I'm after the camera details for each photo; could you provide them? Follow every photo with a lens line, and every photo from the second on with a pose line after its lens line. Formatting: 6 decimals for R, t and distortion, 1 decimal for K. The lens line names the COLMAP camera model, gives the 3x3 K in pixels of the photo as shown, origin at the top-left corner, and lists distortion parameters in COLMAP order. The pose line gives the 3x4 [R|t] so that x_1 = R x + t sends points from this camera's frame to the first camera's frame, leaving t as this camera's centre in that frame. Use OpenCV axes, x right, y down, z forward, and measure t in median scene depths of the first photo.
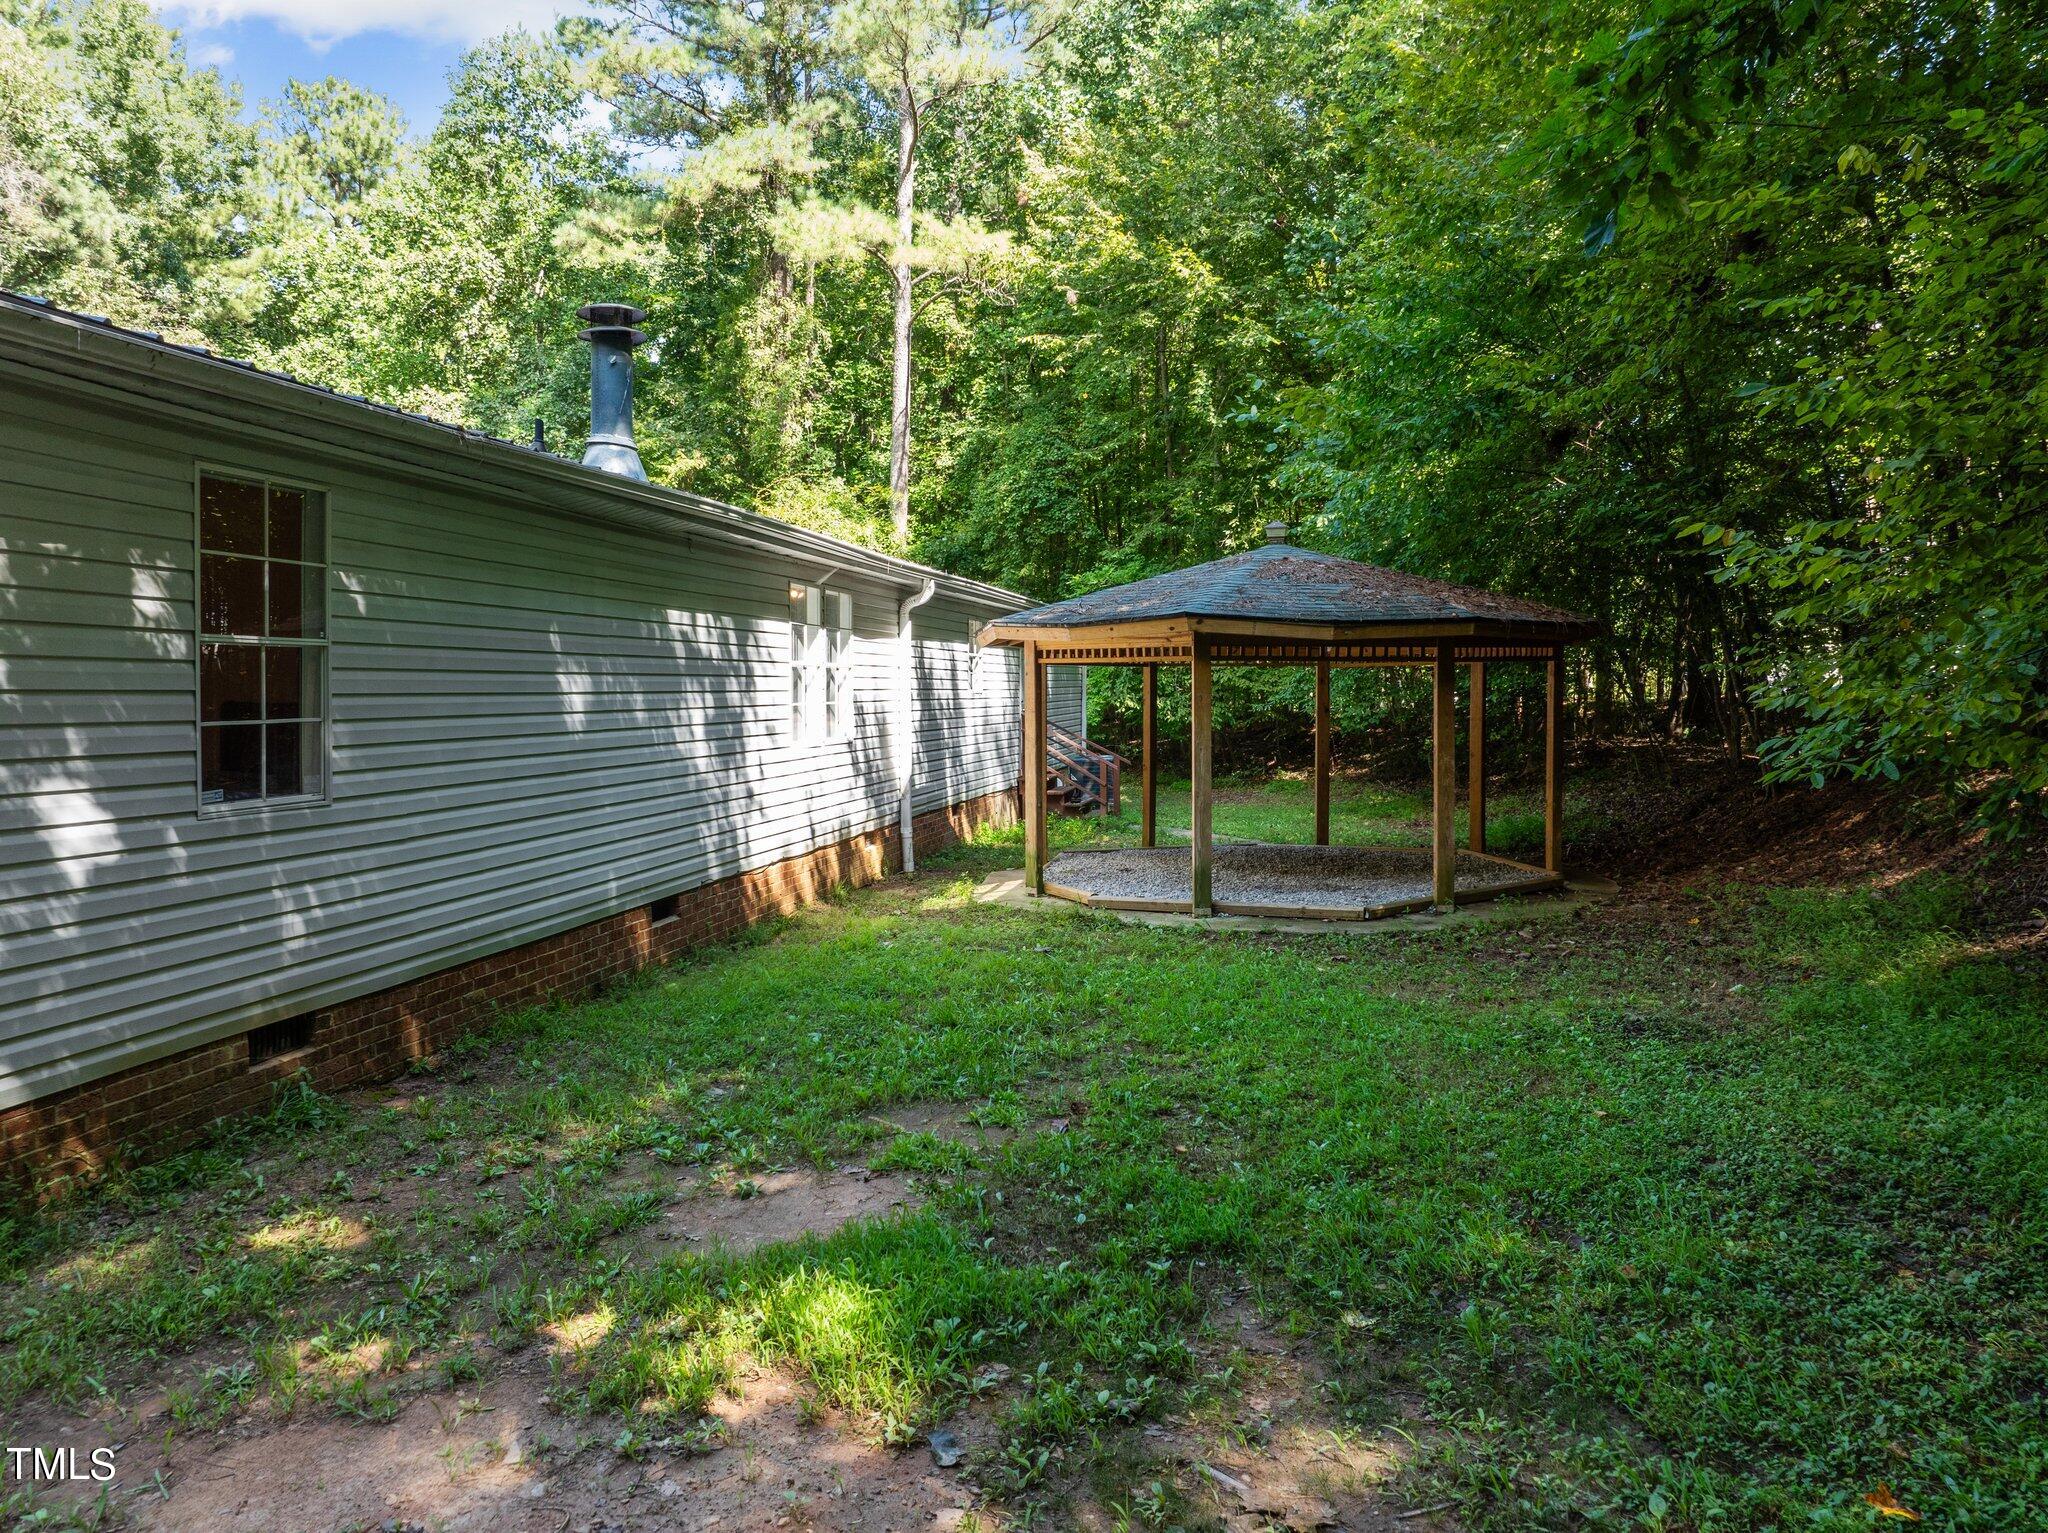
lens RADIAL K [[1427.0, 0, 1016.9], [0, 1427.0, 709.0], [0, 0, 1]] dist [-0.042144, 0.012846]
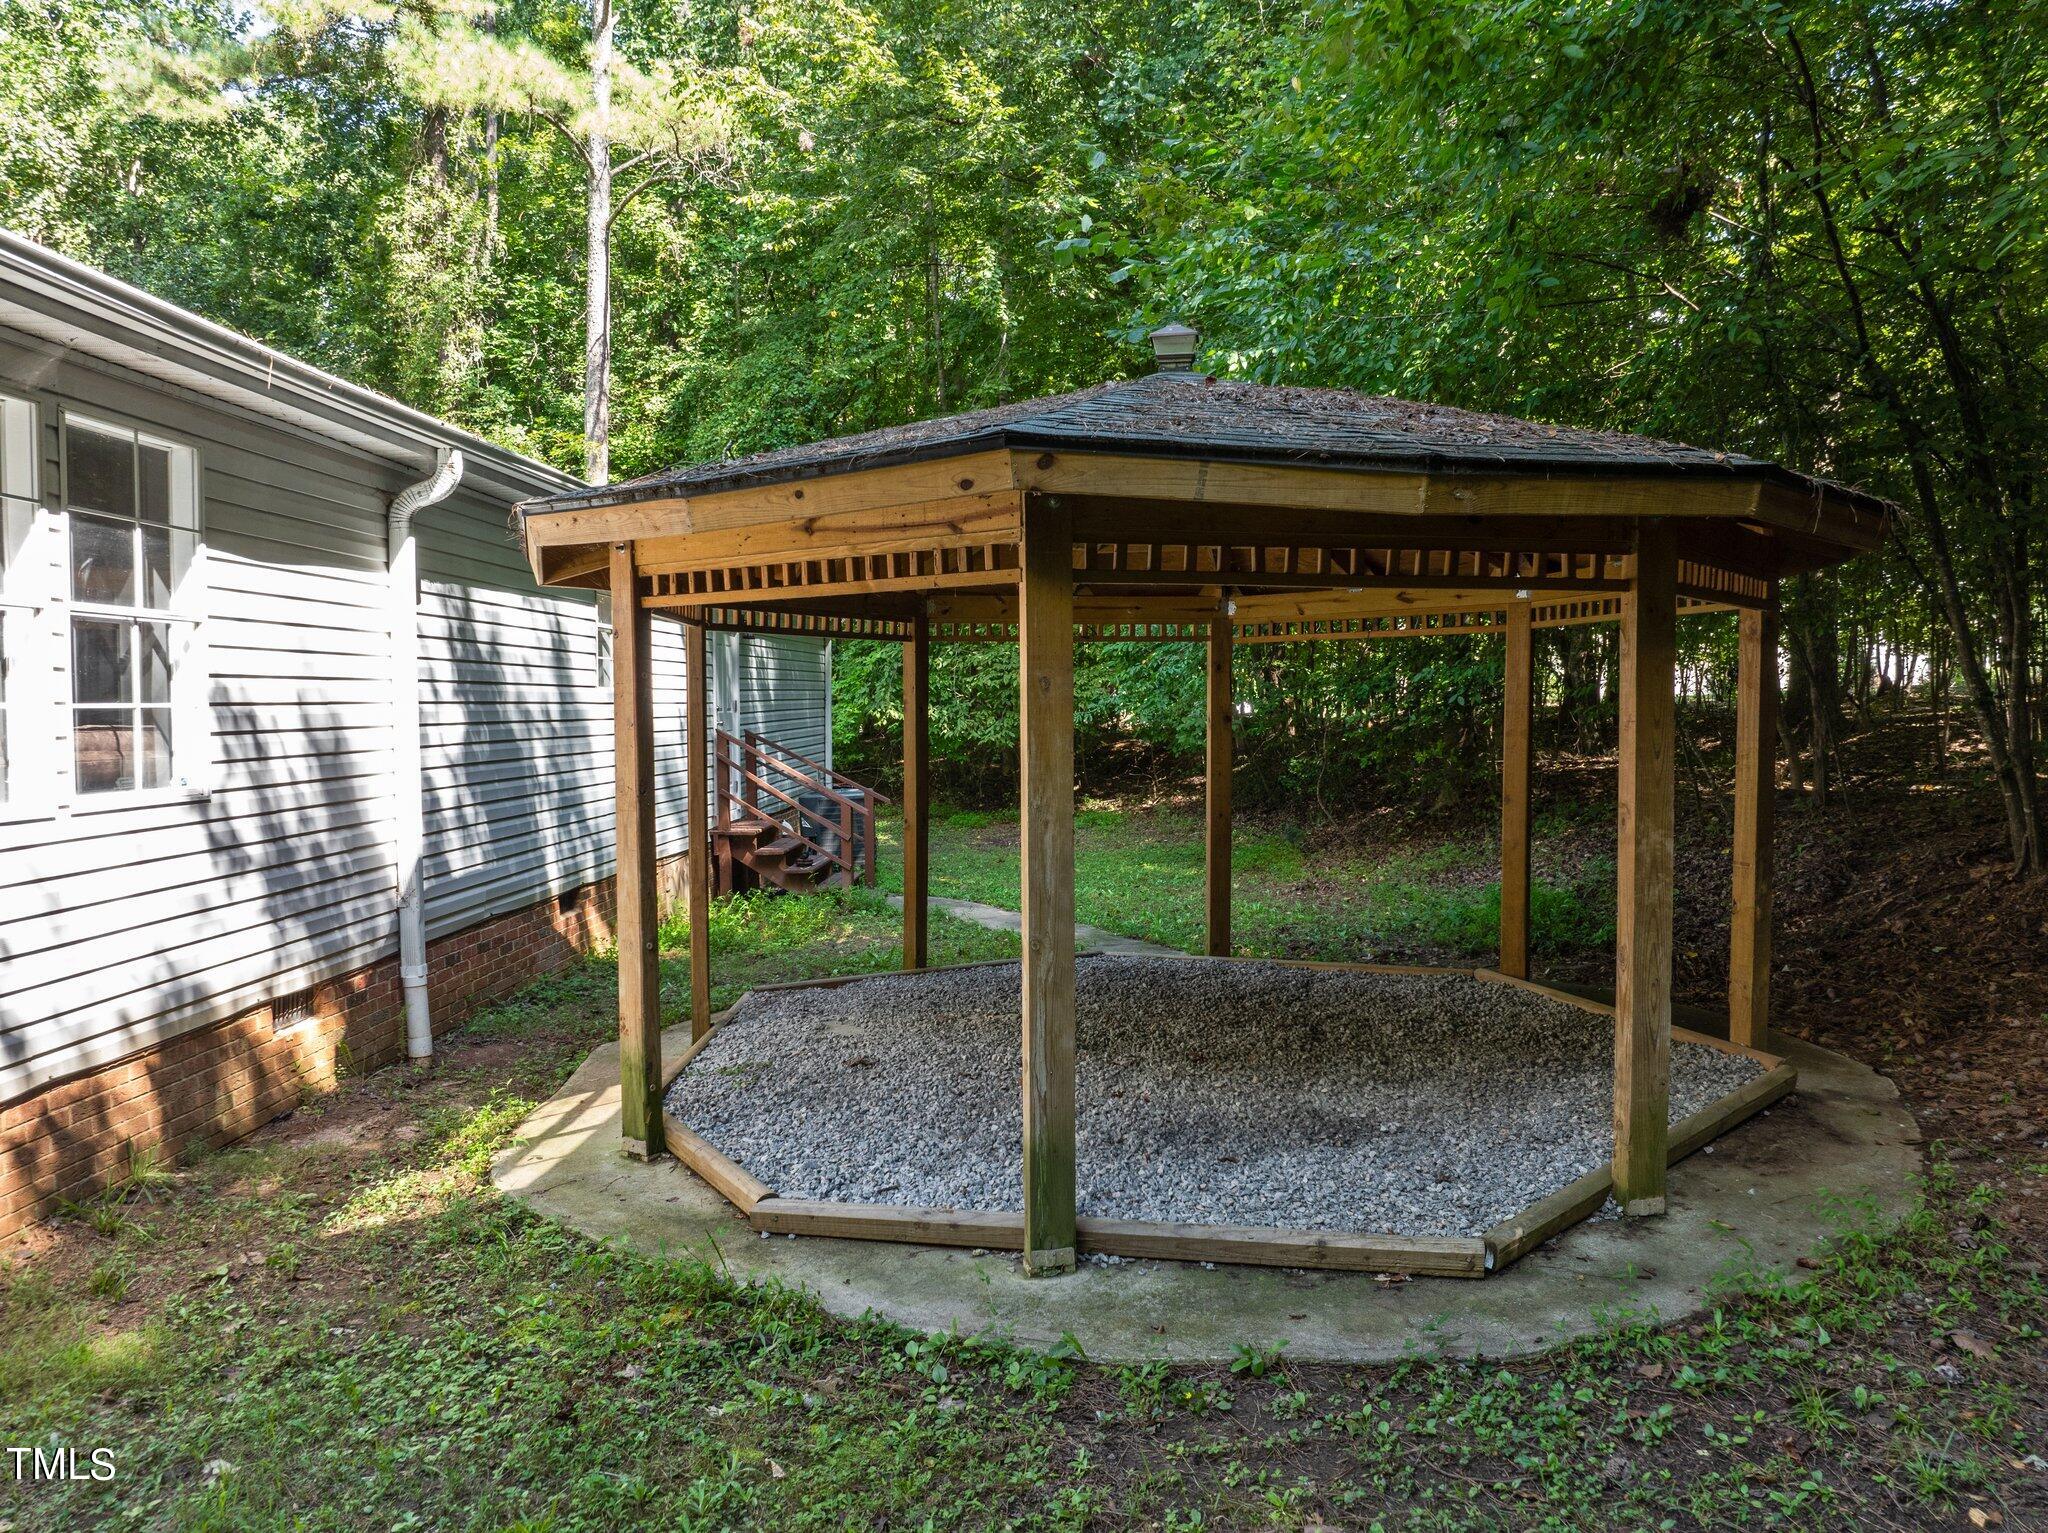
lens RADIAL K [[1441.0, 0, 1019.9], [0, 1441.0, 750.8], [0, 0, 1]] dist [-0.048827, 0.017309]
pose [[0.987178, -0.009007, 0.159367, 0.024037], [0.005900, 0.999783, 0.019961, 0.000868], [-0.159512, -0.018765, 0.987018, 0.239571]]
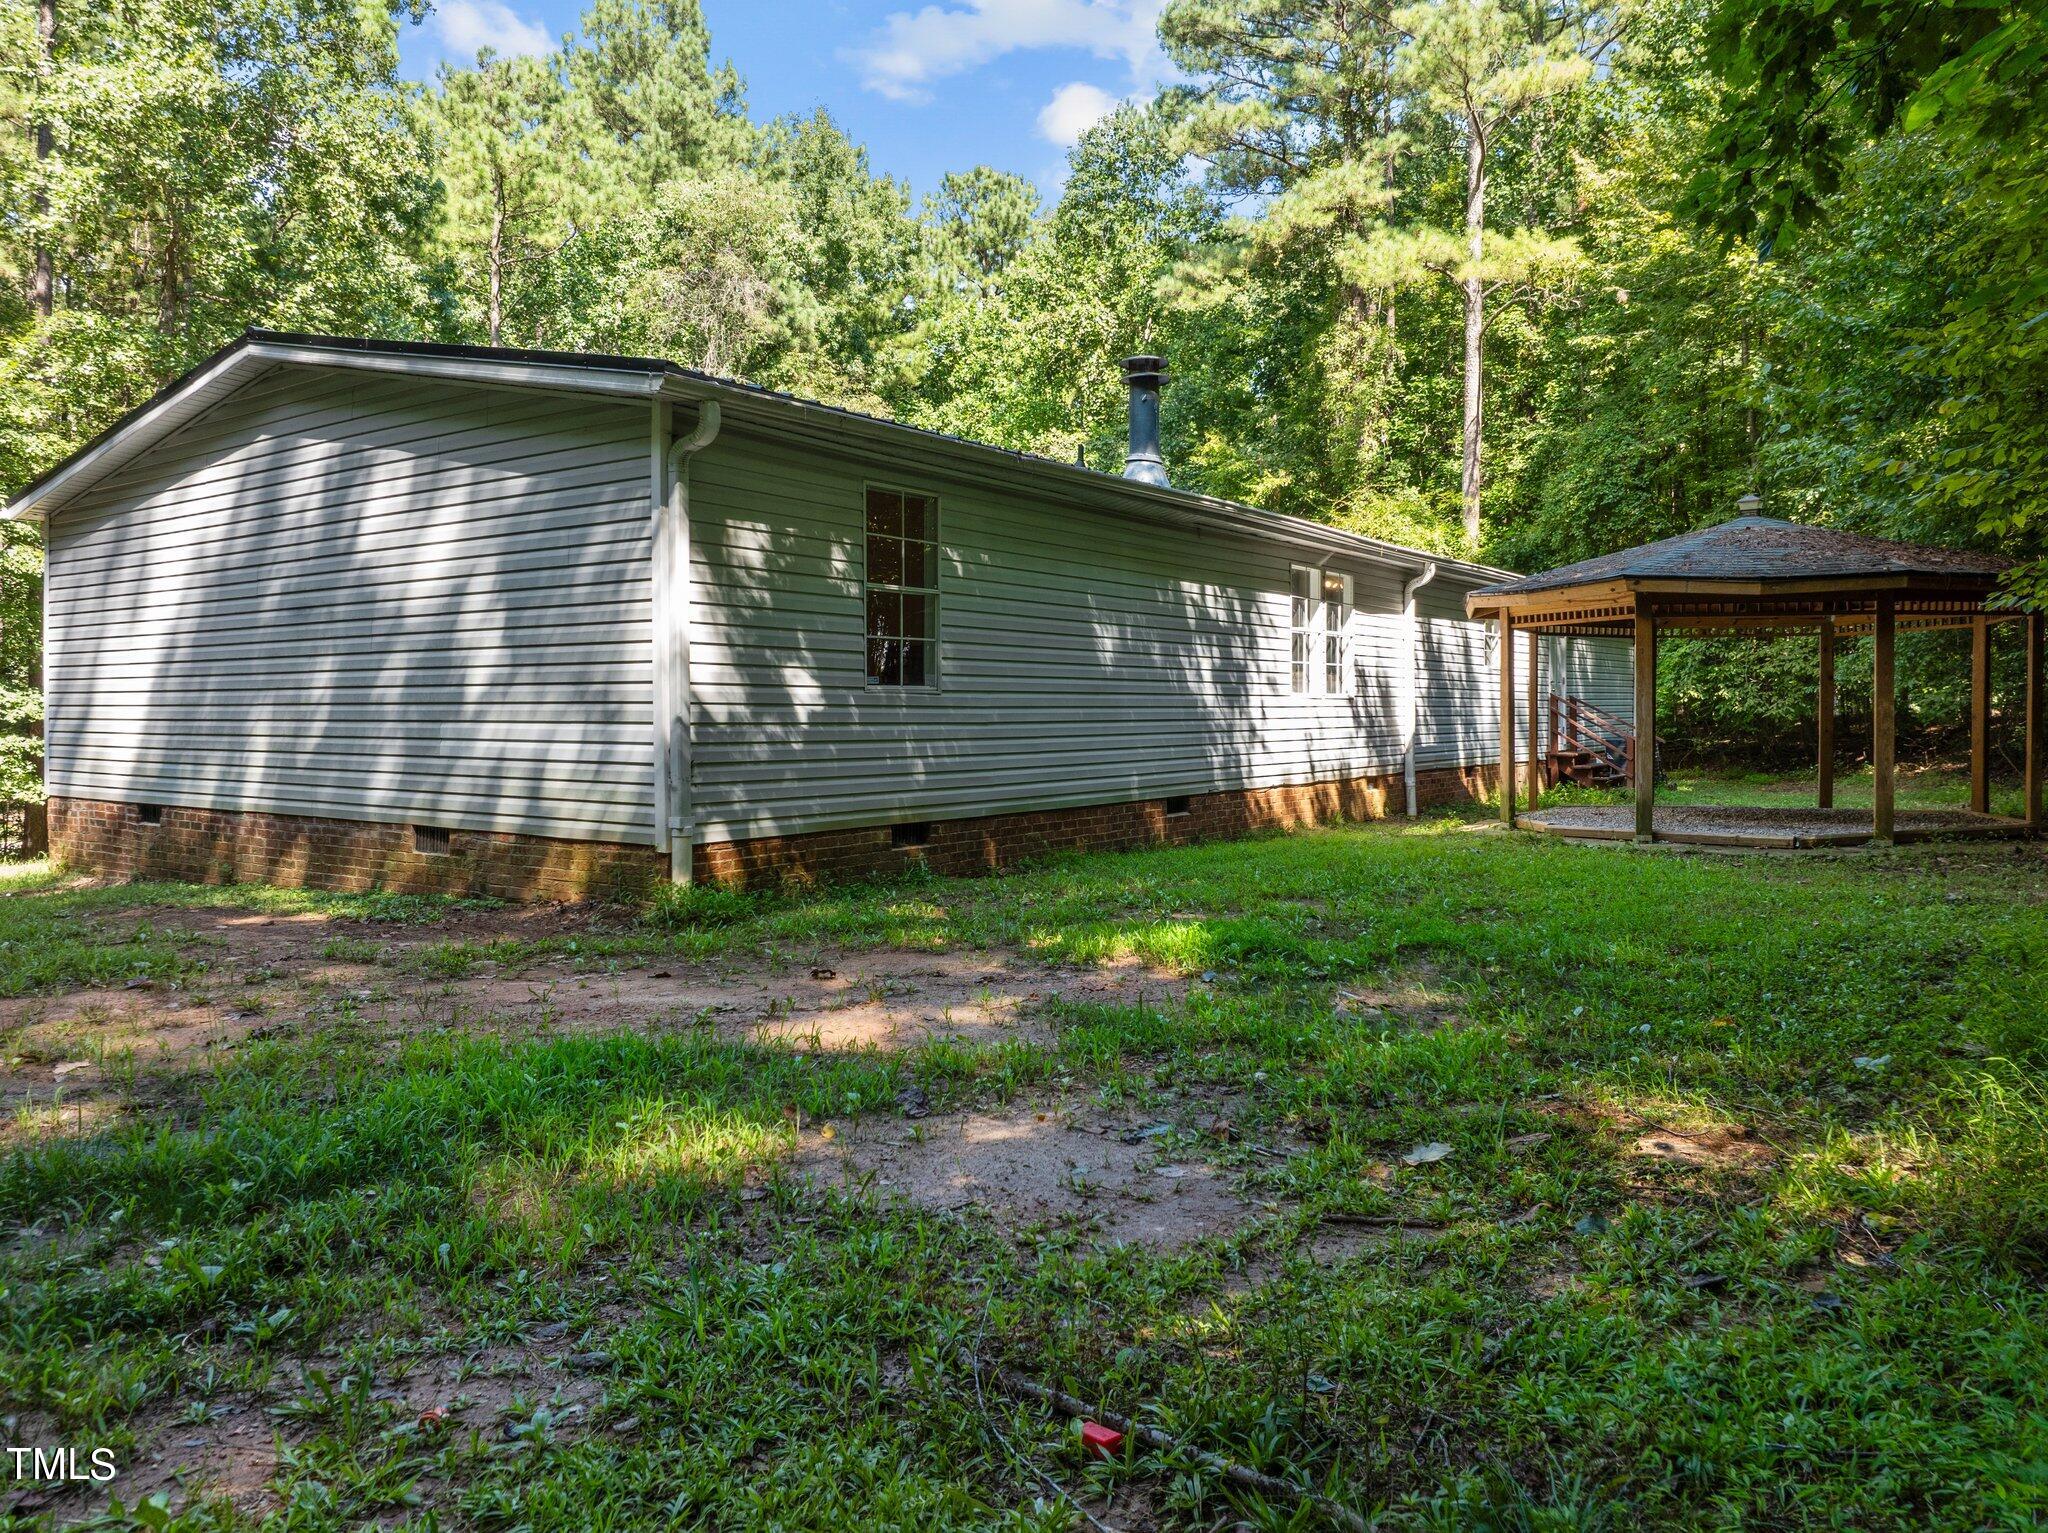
lens RADIAL K [[1408.5, 0, 1057.1], [0, 1408.5, 727.6], [0, 0, 1]] dist [-0.019911, -0.022874]
pose [[0.920632, 0.005572, -0.390392, 0.051565], [-0.005419, 0.999984, 0.001494, 0.020705], [0.390394, 0.000740, 0.920648, -0.082471]]
